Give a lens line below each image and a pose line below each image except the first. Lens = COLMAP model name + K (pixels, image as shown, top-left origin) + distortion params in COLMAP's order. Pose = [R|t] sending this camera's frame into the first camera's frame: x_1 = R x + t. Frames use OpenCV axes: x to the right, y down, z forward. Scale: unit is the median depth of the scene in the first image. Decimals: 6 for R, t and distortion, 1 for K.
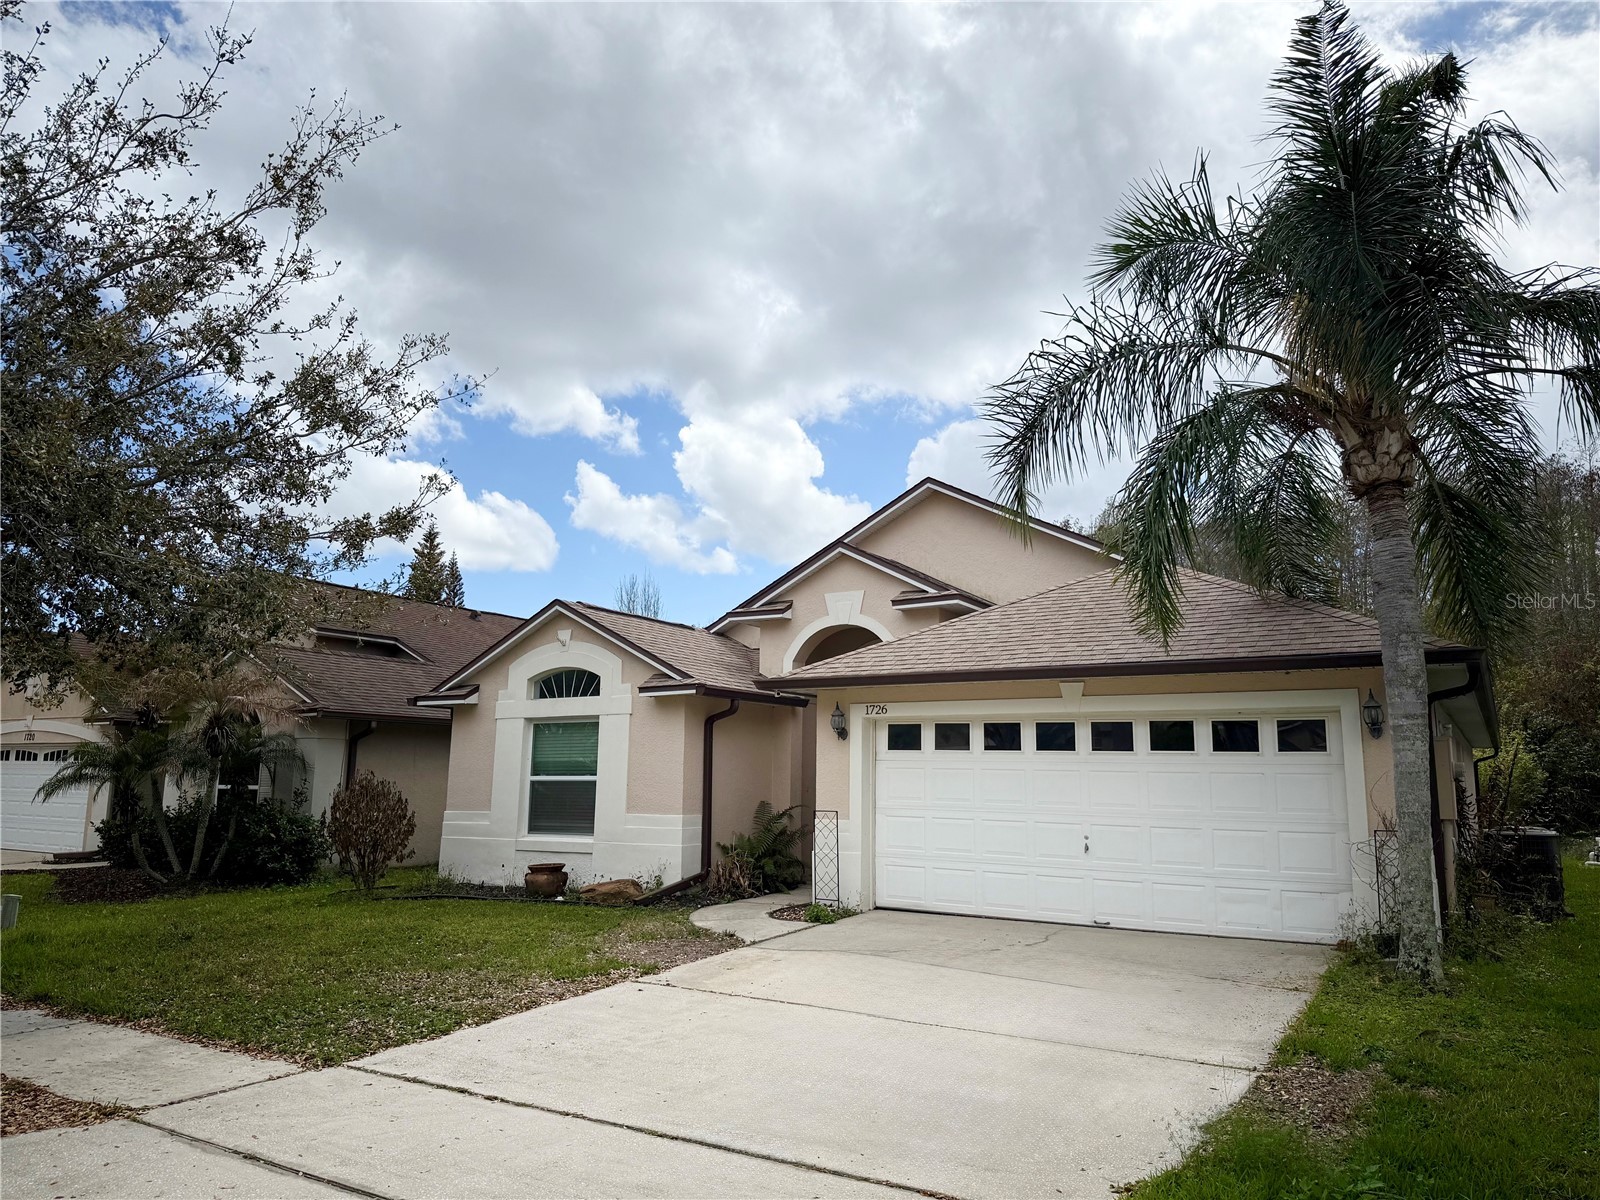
lens RADIAL K [[1127.5, 0, 801.3], [0, 1127.5, 590.1], [0, 0, 1]] dist [0.004006, -0.041697]
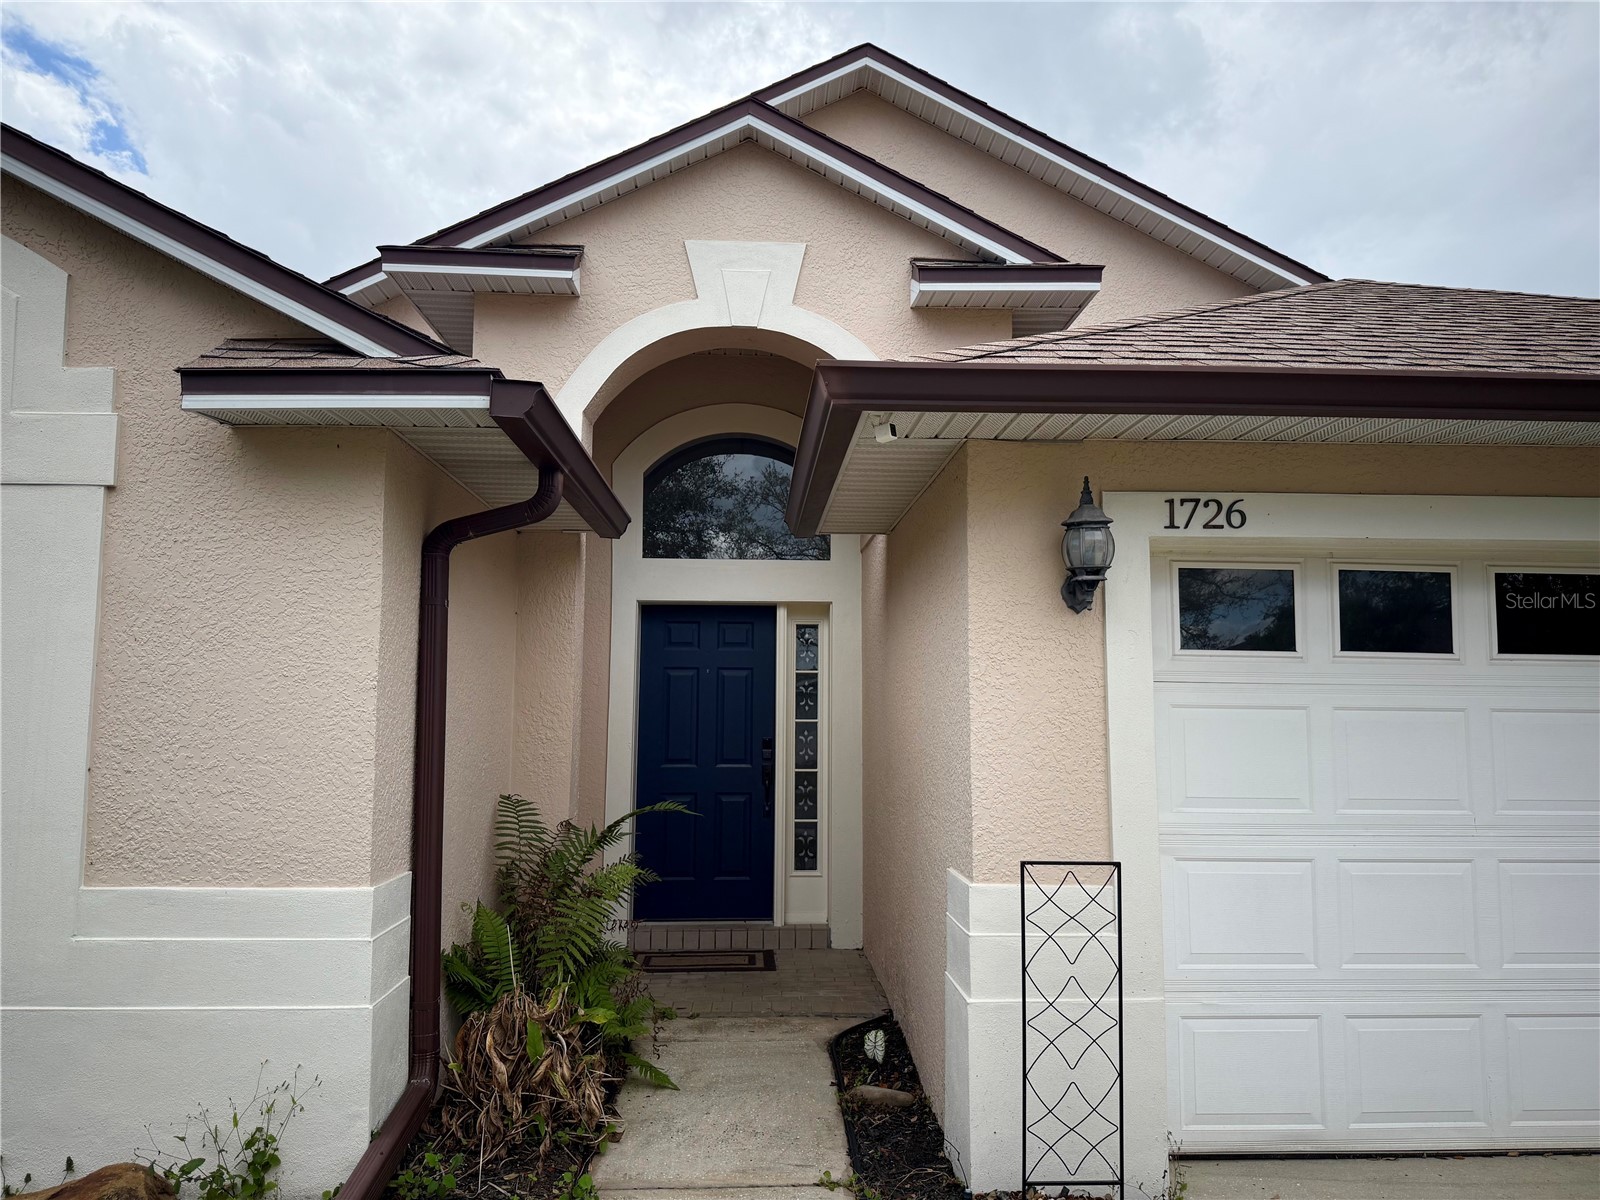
lens RADIAL K [[1161.5, 0, 840.6], [0, 1161.5, 603.4], [0, 0, 1]] dist [-0.031556, -0.002220]
pose [[0.819004, 0.050623, 0.571551, -0.183983], [-0.093126, 0.994621, 0.045349, 0.123006], [-0.566181, -0.090367, 0.819313, 0.789316]]
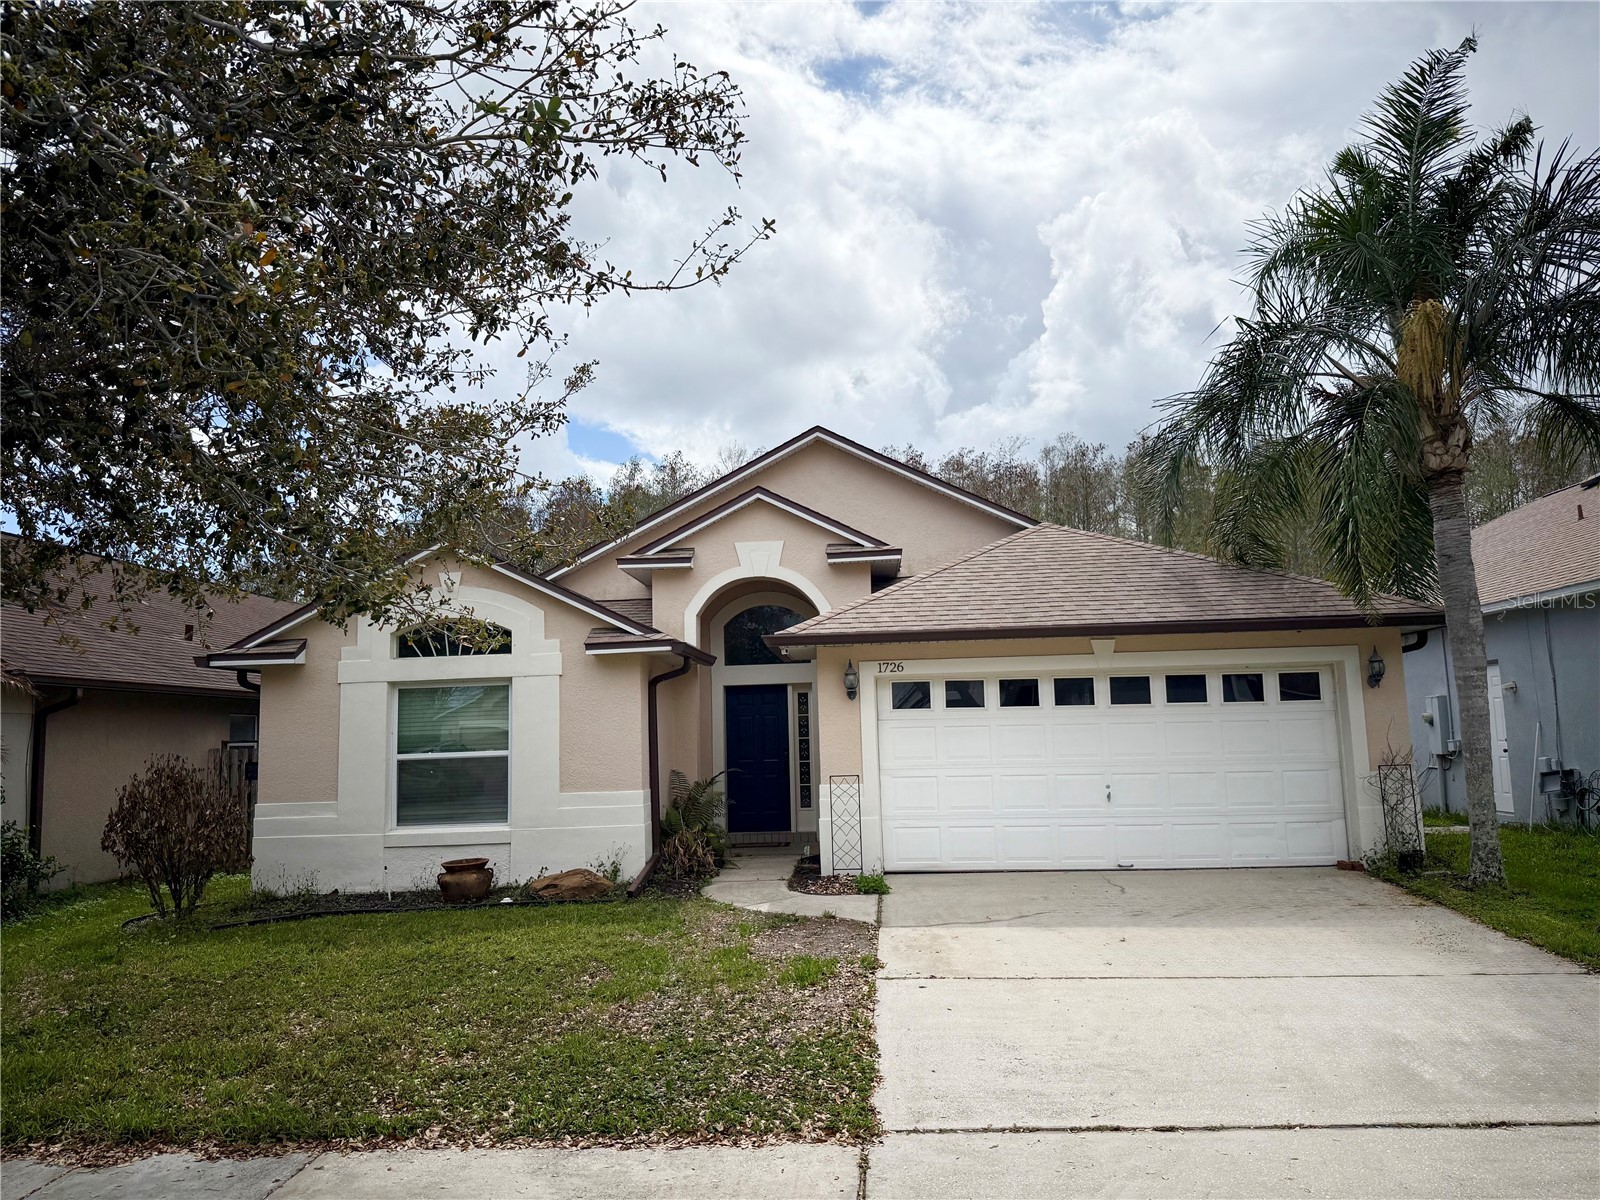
lens RADIAL K [[1127.1, 0, 823.0], [0, 1127.1, 596.8], [0, 0, 1]] dist [-0.005794, -0.004369]
pose [[0.876029, 0.025444, 0.481586, -0.437599], [-0.042542, 0.998791, 0.024615, 0.025025], [-0.480378, -0.042051, 0.876053, 0.192015]]
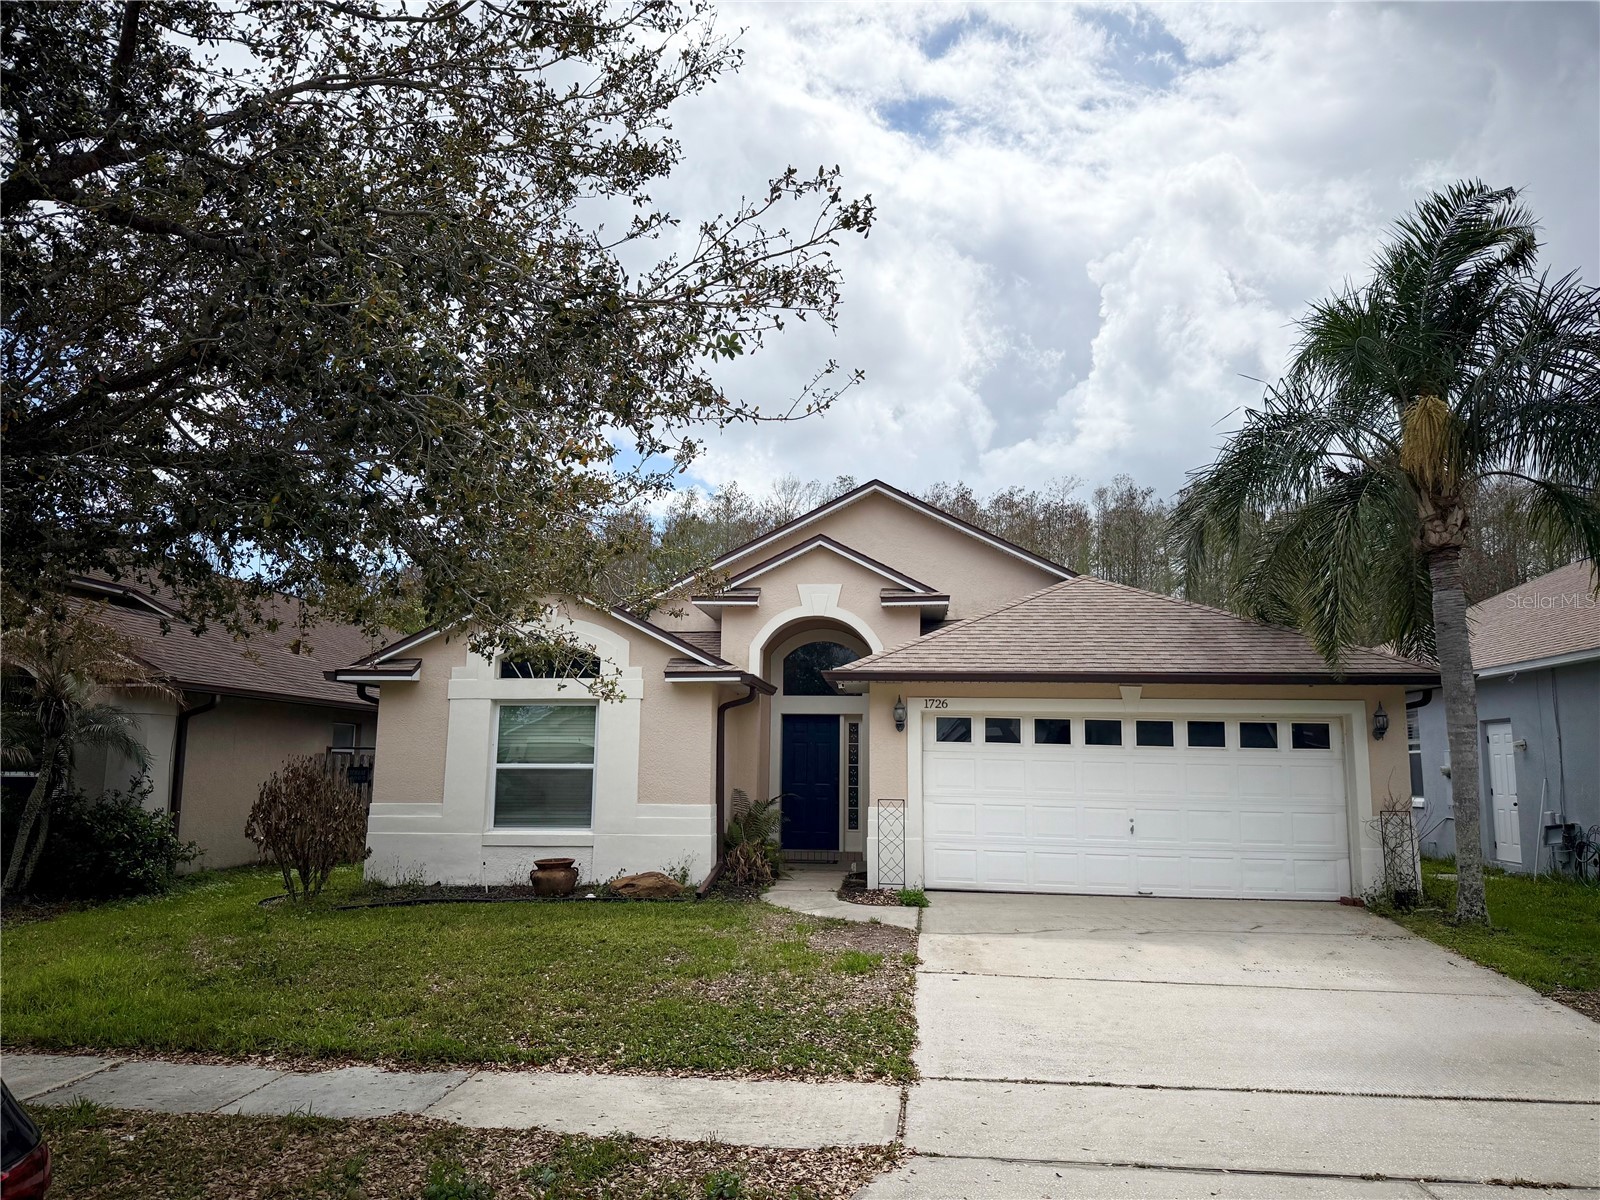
lens RADIAL K [[1127.8, 0, 800.0], [0, 1127.8, 600.0], [0, 0, 1]] dist [0.001291, -0.004564]
pose [[0.902287, 0.065305, 0.426161, -0.499870], [-0.074852, 0.997179, 0.005671, 0.012012], [-0.424589, -0.037016, 0.904629, 0.096800]]
